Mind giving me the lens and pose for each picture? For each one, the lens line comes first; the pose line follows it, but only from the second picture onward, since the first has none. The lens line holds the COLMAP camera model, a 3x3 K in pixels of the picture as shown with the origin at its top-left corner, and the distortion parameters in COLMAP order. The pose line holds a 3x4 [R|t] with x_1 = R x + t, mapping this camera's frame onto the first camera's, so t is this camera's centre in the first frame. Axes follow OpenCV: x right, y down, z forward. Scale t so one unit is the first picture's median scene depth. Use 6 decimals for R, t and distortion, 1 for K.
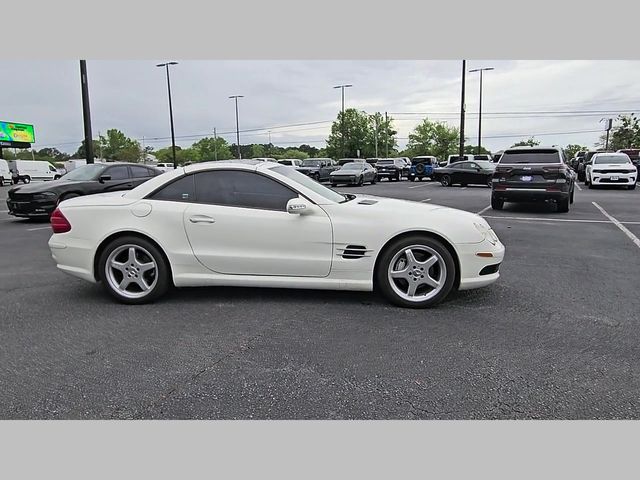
lens RADIAL K [[436.3, 0, 308.9], [0, 436.3, 239.6], [0, 0, 1]] dist [0.007786, -0.005172]
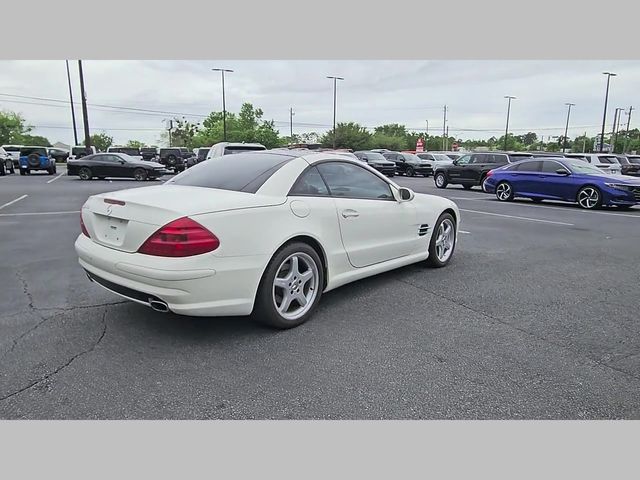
lens RADIAL K [[436.3, 0, 308.9], [0, 436.3, 239.6], [0, 0, 1]] dist [0.007786, -0.005172]
pose [[0.593631, -0.126128, 0.794792, -0.999526], [0.114011, 0.990861, 0.072088, -0.065684], [-0.796620, 0.047822, 0.602586, 0.479428]]
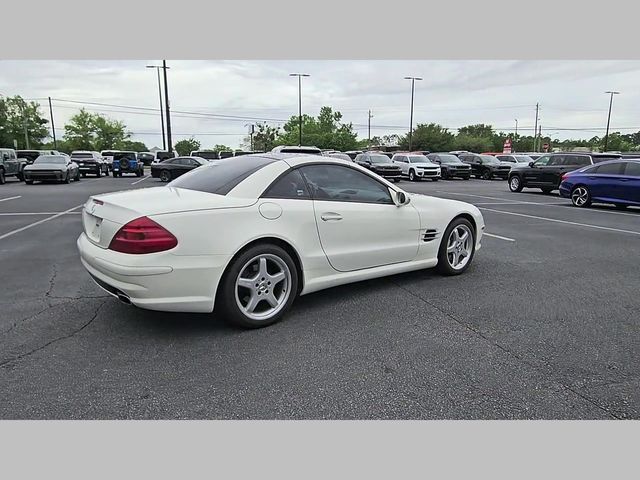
lens RADIAL K [[436.3, 0, 308.9], [0, 436.3, 239.6], [0, 0, 1]] dist [0.007786, -0.005172]
pose [[0.729074, -0.103103, 0.676625, -0.868669], [0.096720, 0.994188, 0.047276, -0.044380], [-0.677567, 0.030976, 0.734809, 0.330784]]
